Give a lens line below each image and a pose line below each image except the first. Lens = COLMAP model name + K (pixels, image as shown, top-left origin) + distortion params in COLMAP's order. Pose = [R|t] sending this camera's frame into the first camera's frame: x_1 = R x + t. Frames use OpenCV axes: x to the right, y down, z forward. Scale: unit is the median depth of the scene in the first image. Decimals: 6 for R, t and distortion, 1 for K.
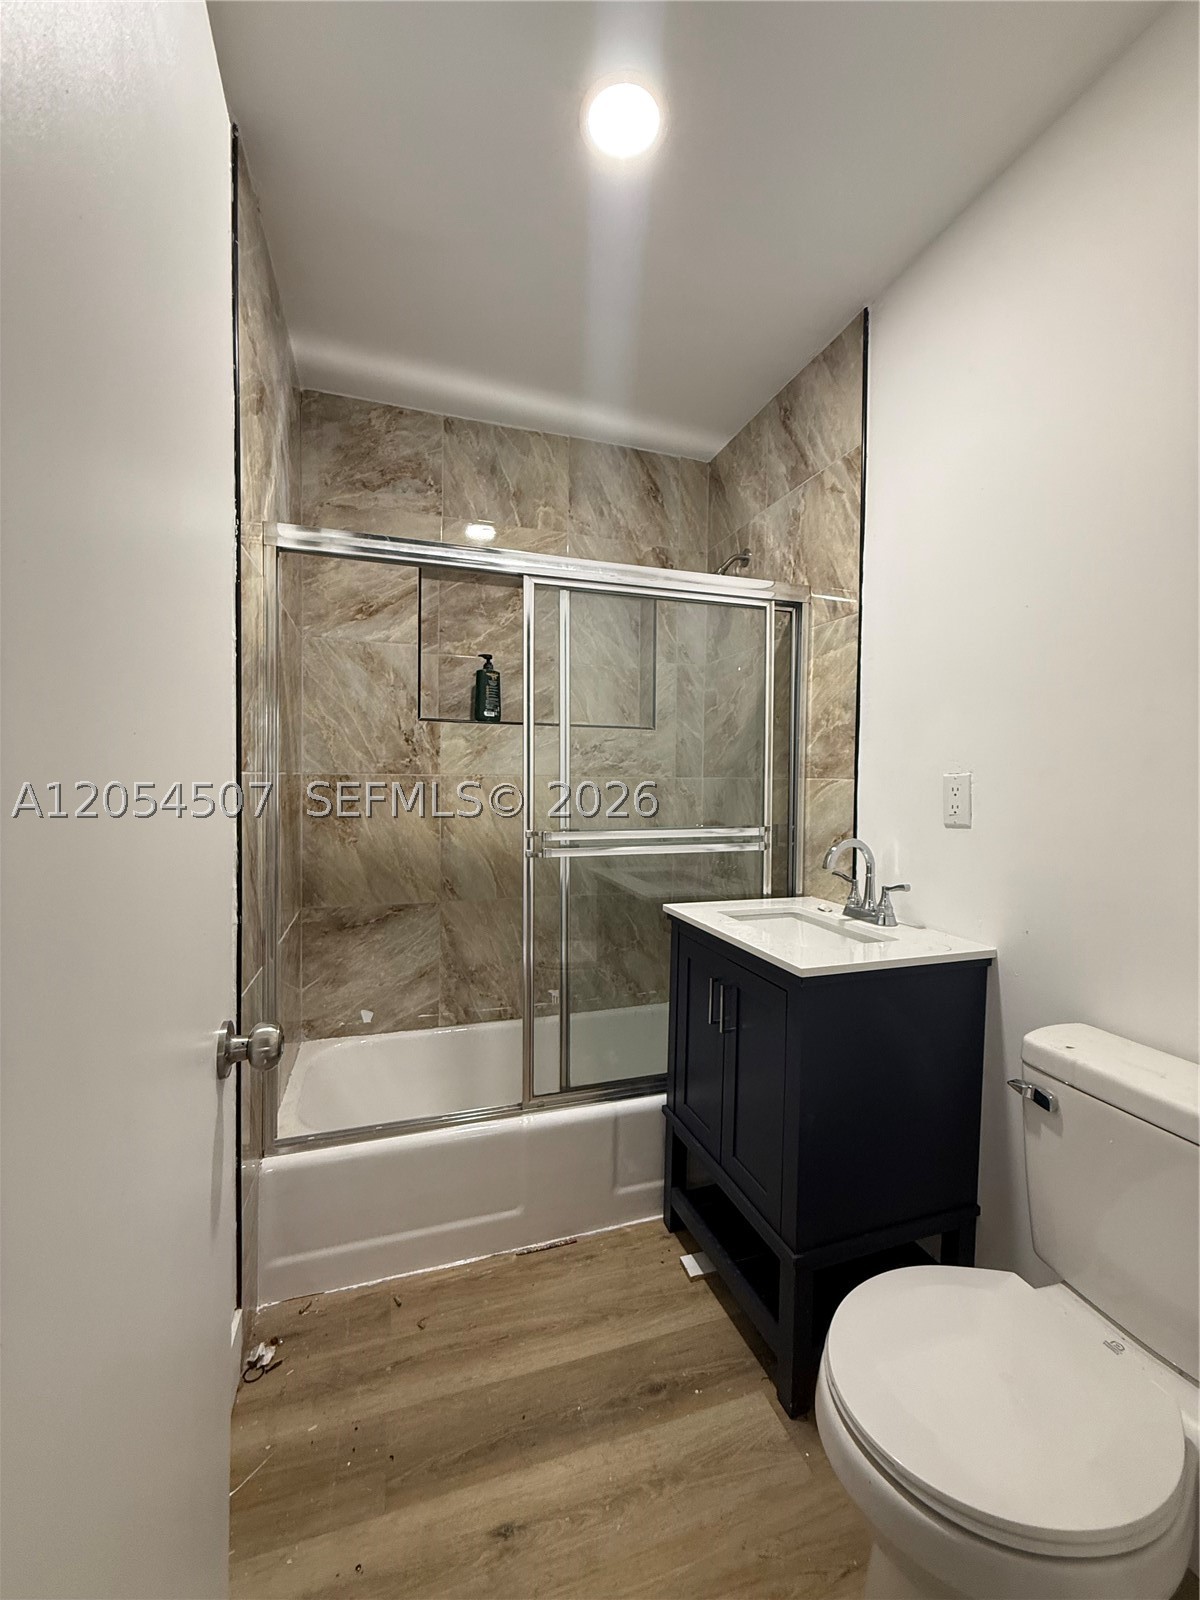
lens RADIAL K [[637.8, 0, 600.9], [0, 637.8, 796.0], [0, 0, 1]] dist [-0.001141, 0.000851]
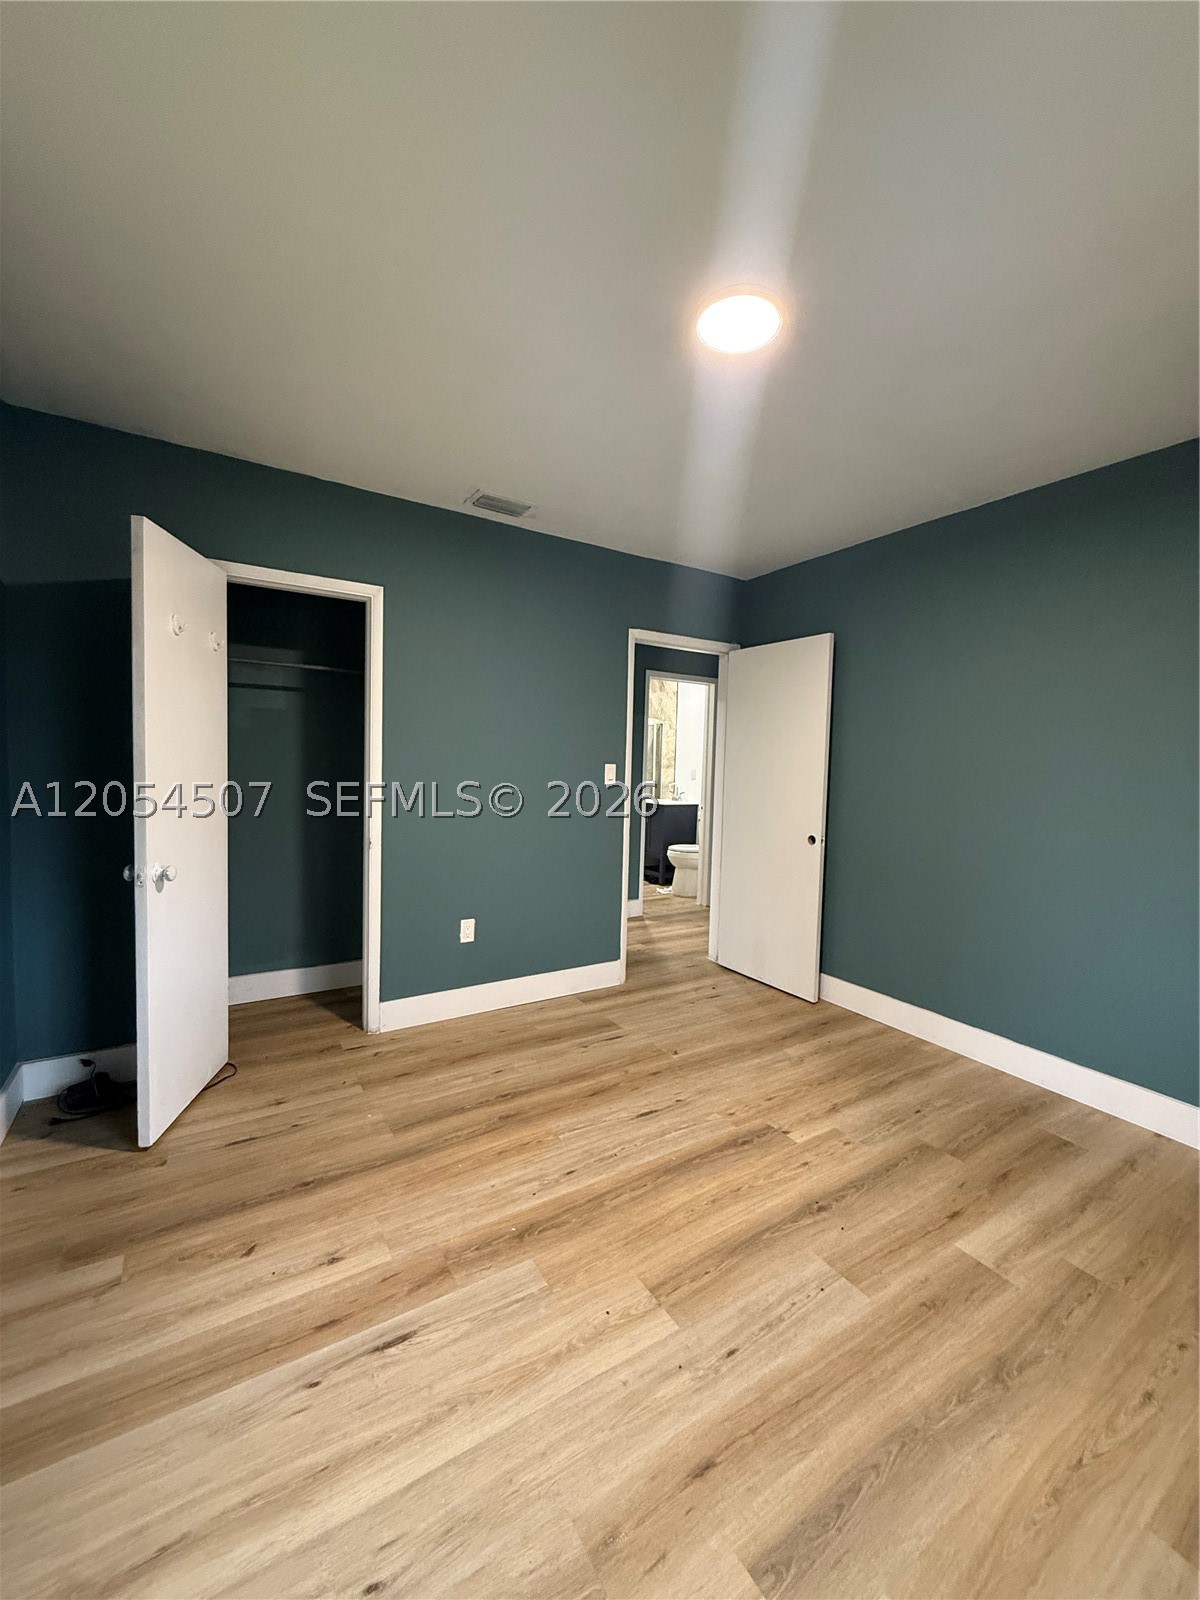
lens RADIAL K [[637.8, 0, 600.9], [0, 637.8, 796.0], [0, 0, 1]] dist [-0.001141, 0.000851]
pose [[0.972960, 0.002094, 0.230963, -0.842501], [-0.008559, 0.999599, 0.026995, 0.031526], [-0.230814, -0.028242, 0.972588, -2.407770]]
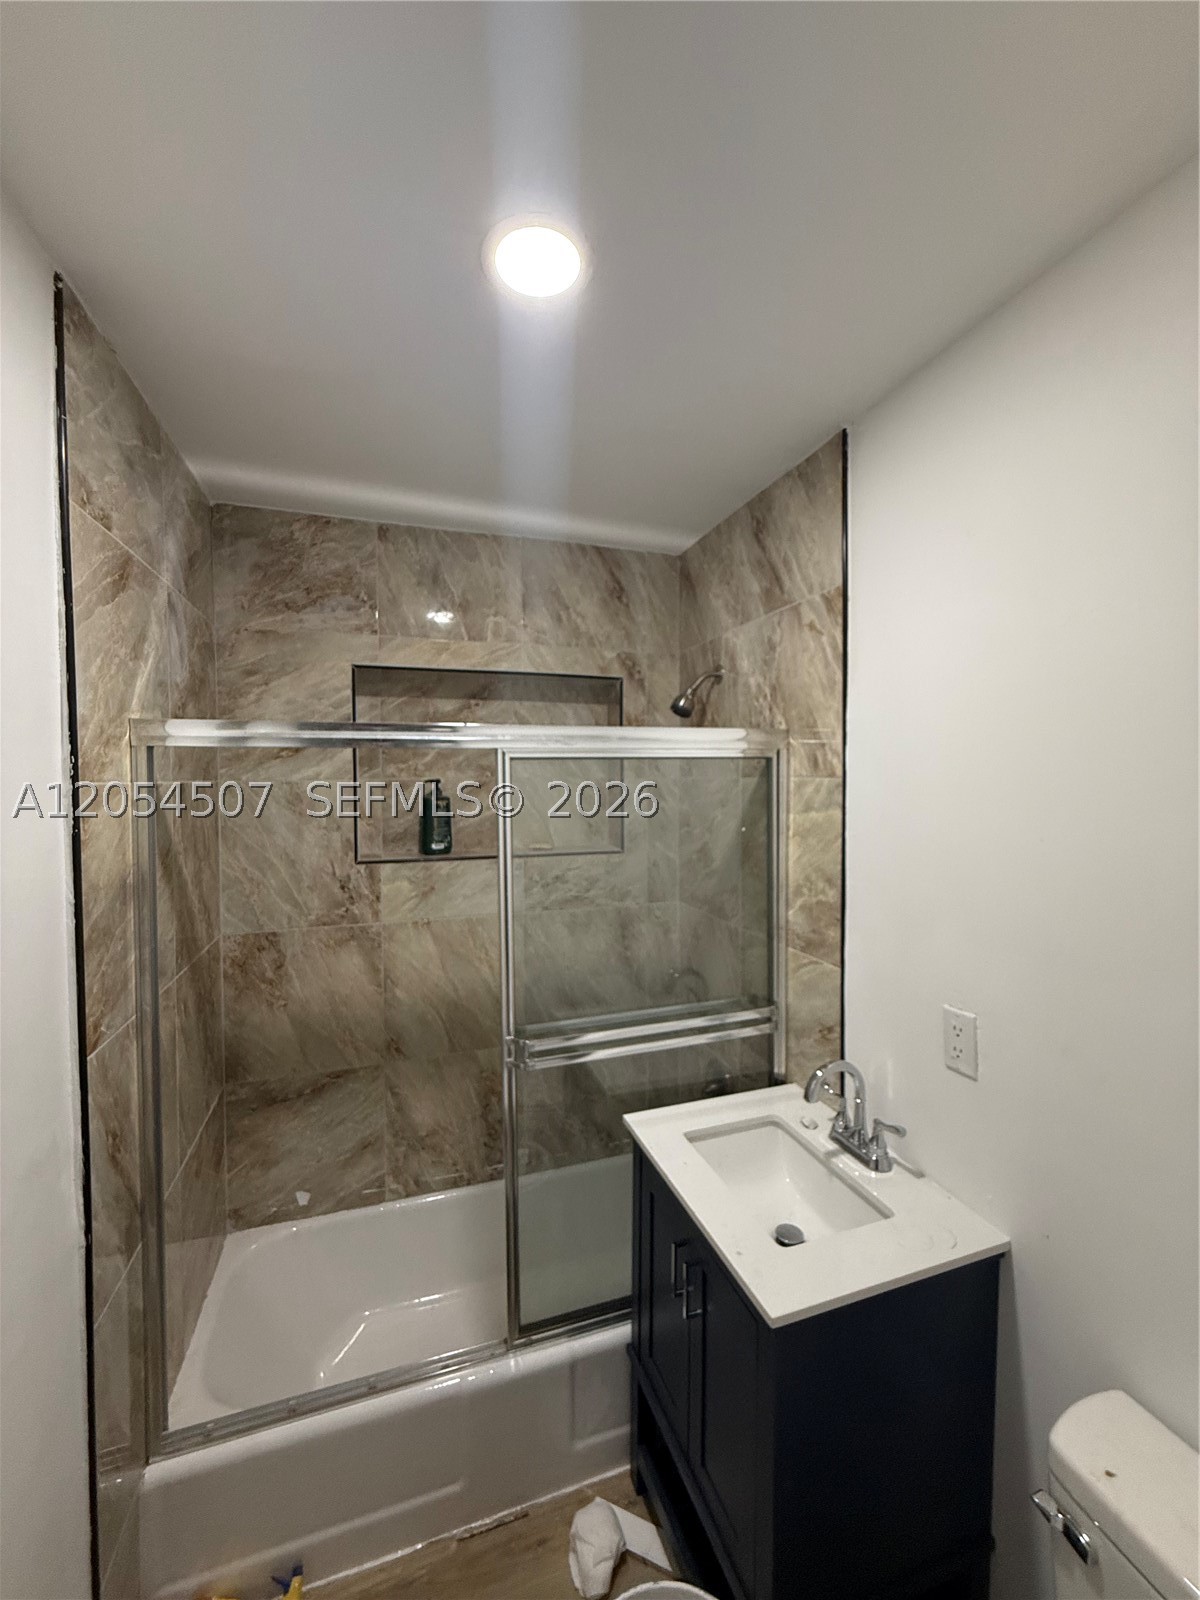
lens RADIAL K [[643.1, 0, 600.0], [0, 643.1, 800.0], [0, 0, 1]] dist [-0.001127, -0.000072]
pose [[0.999845, -0.017315, 0.003054, 0.057795], [0.017310, 0.999849, 0.001737, -0.212800], [-0.003084, -0.001683, 0.999994, 0.102913]]
